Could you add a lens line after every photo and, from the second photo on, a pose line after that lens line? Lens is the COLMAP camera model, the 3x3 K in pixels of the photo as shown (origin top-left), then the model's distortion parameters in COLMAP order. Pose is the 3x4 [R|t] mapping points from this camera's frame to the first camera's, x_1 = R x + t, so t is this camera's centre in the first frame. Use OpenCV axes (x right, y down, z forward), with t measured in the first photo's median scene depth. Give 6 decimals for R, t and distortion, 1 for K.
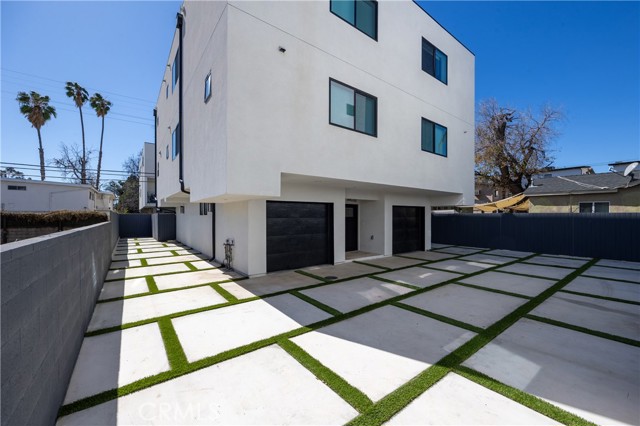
lens RADIAL K [[251.9, 0, 318.9], [0, 251.9, 218.4], [0, 0, 1]] dist [-0.001428, -0.000133]
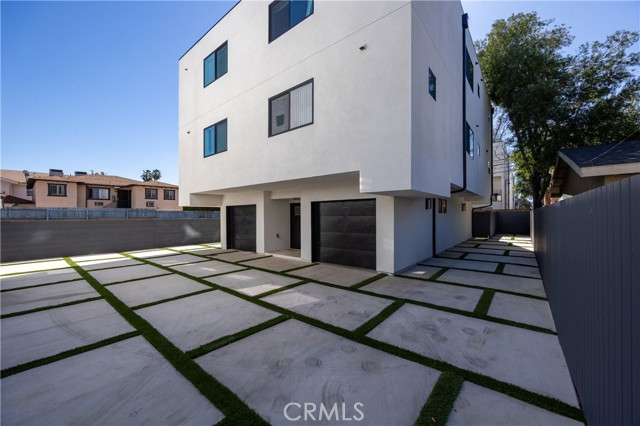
lens RADIAL K [[249.7, 0, 317.2], [0, 249.7, 213.1], [0, 0, 1]] dist [-0.000544, -0.000069]
pose [[0.239017, -0.009159, -0.970972, 1.214752], [0.002226, 0.999958, -0.008885, -0.007204], [0.971013, -0.000038, 0.239027, 0.917770]]
